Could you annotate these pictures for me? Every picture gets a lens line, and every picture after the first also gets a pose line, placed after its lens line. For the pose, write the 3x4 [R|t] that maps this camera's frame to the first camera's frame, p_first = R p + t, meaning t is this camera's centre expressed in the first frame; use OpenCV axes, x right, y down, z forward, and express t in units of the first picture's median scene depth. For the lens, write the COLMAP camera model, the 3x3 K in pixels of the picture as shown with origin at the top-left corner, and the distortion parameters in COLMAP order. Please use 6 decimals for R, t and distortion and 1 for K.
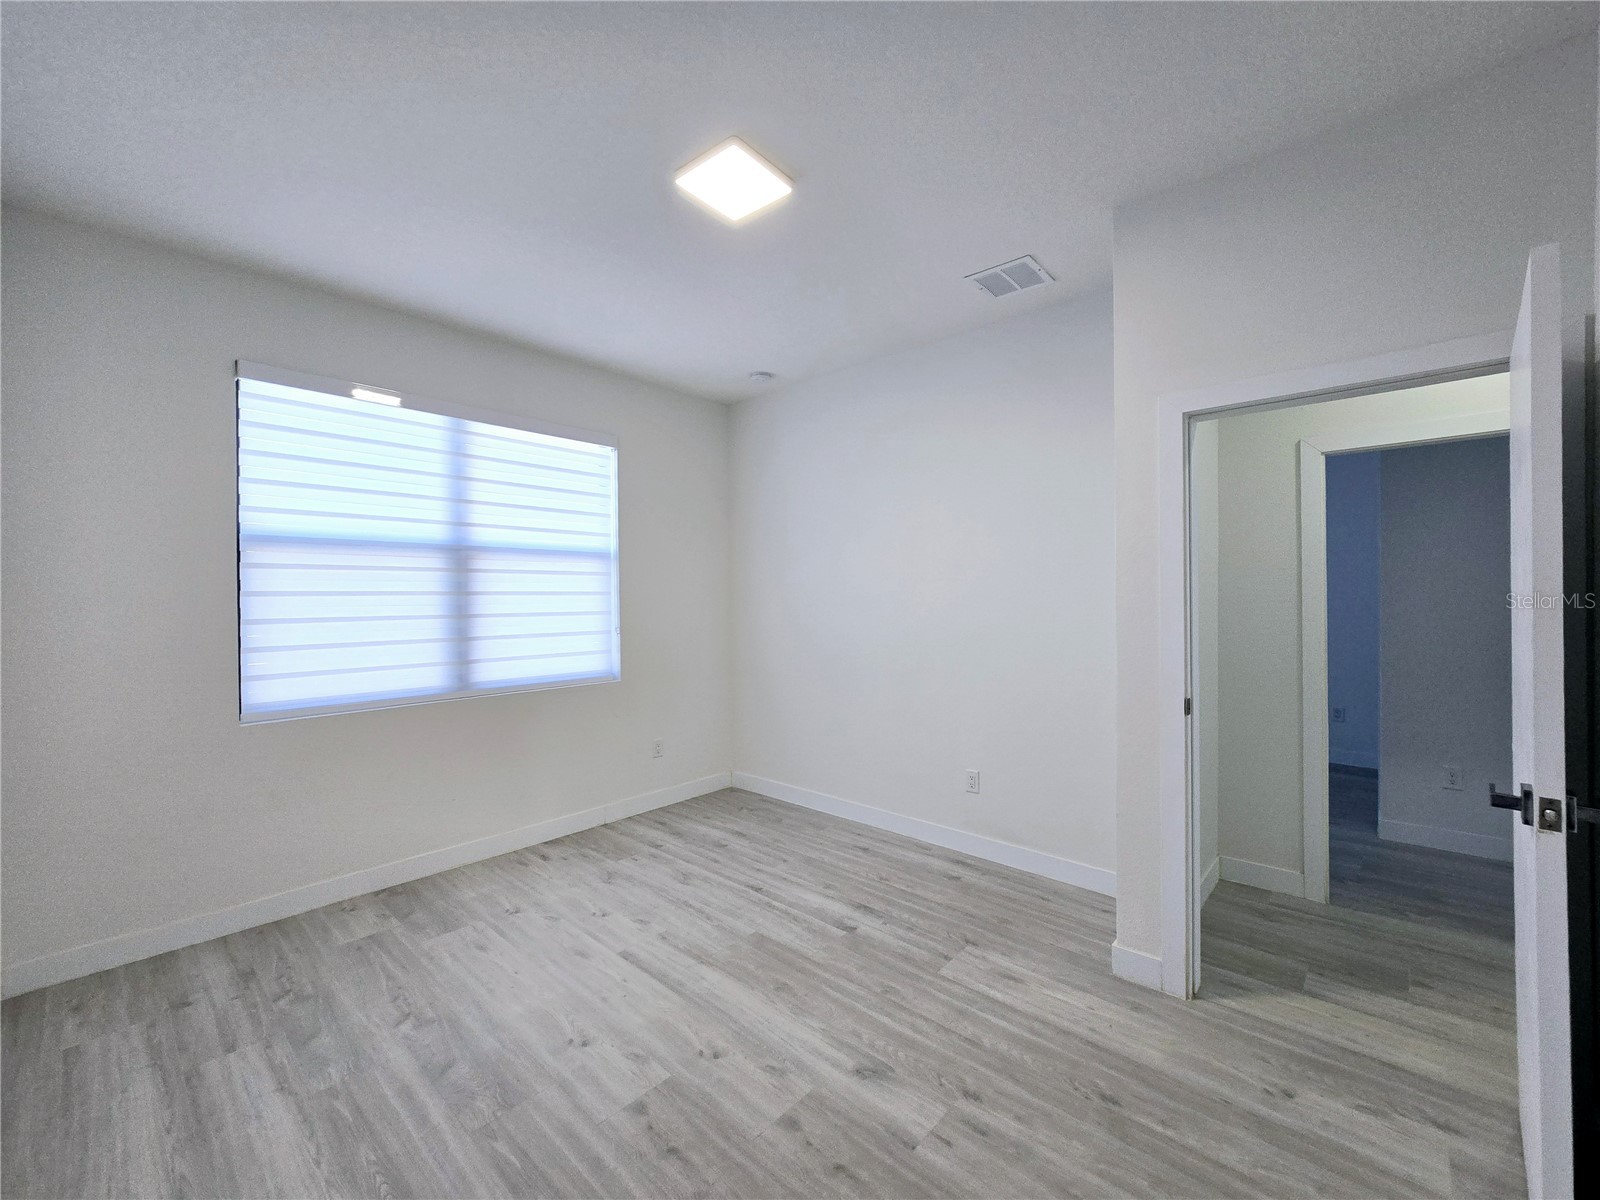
lens RADIAL K [[656.5, 0, 809.2], [0, 656.5, 591.0], [0, 0, 1]] dist [-0.001245, -0.000750]
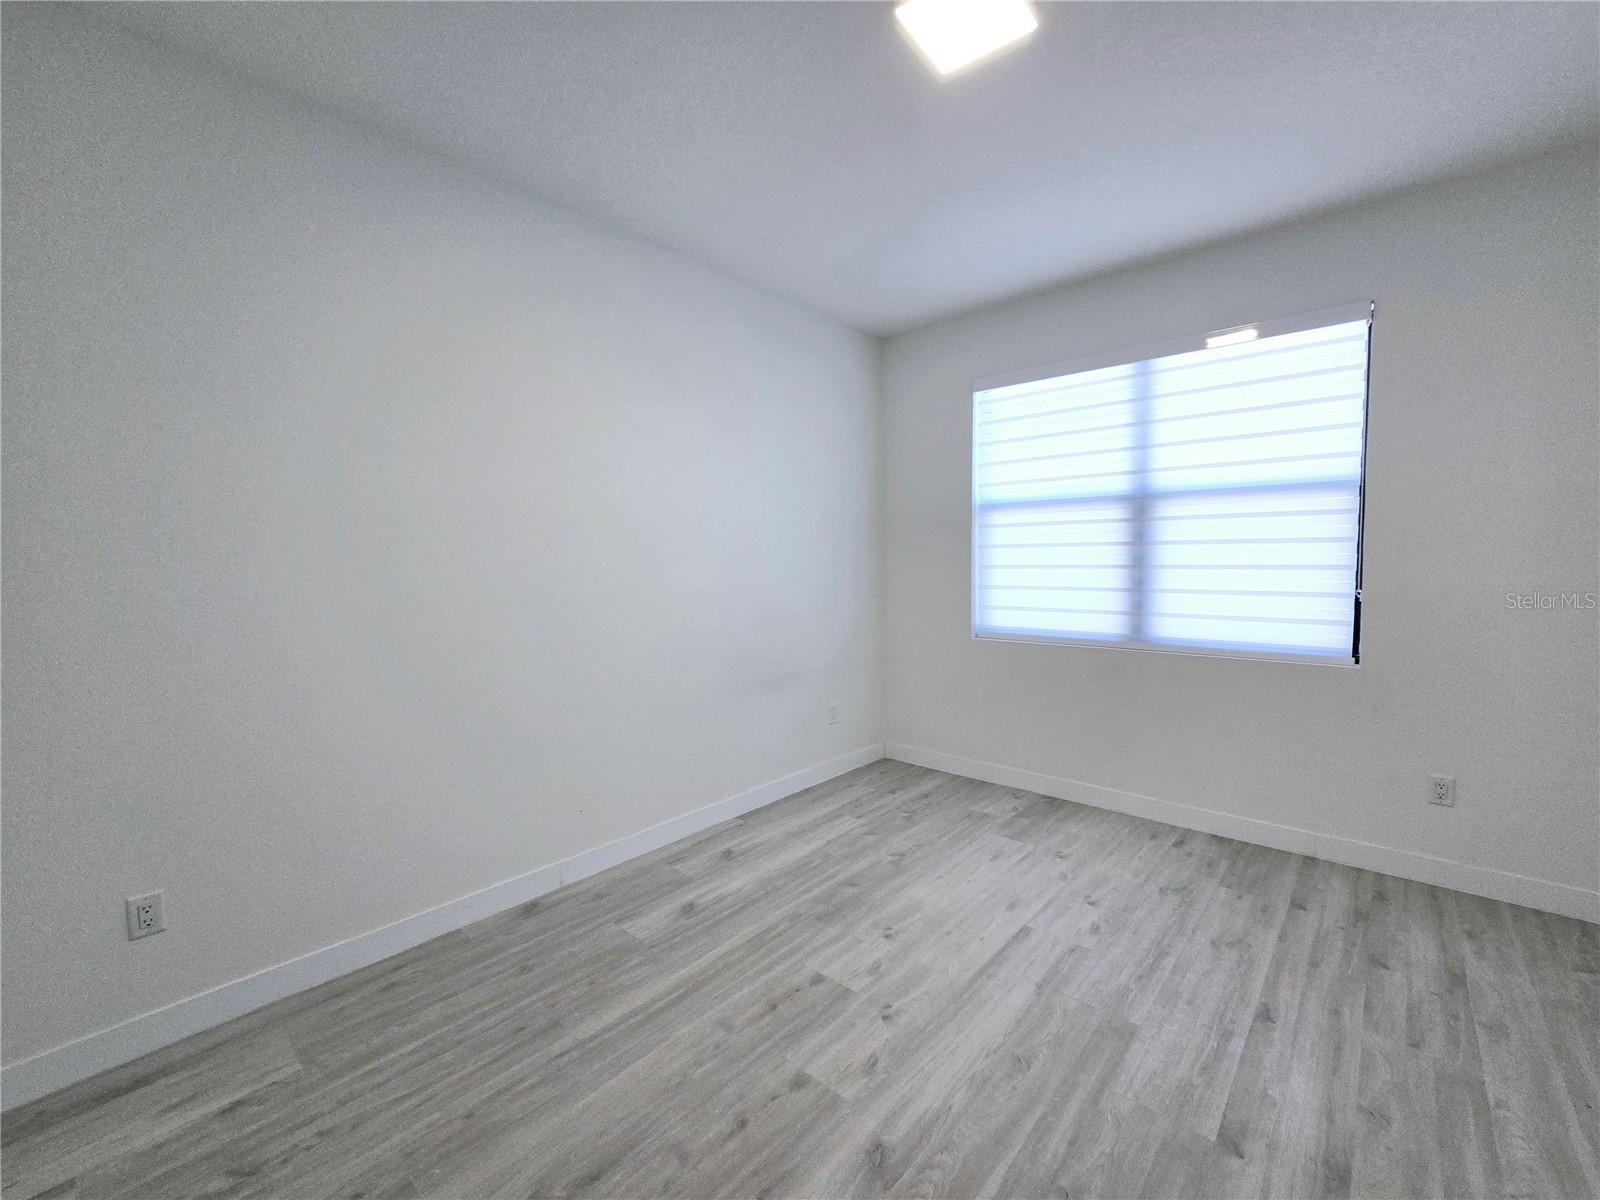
lens RADIAL K [[656.5, 0, 809.5], [0, 656.5, 599.4], [0, 0, 1]] dist [-0.001245, -0.000750]
pose [[0.003778, 0.070277, -0.997520, 0.520317], [0.020234, 0.997318, 0.070340, 0.009184], [0.999788, -0.020449, 0.002346, 0.589261]]
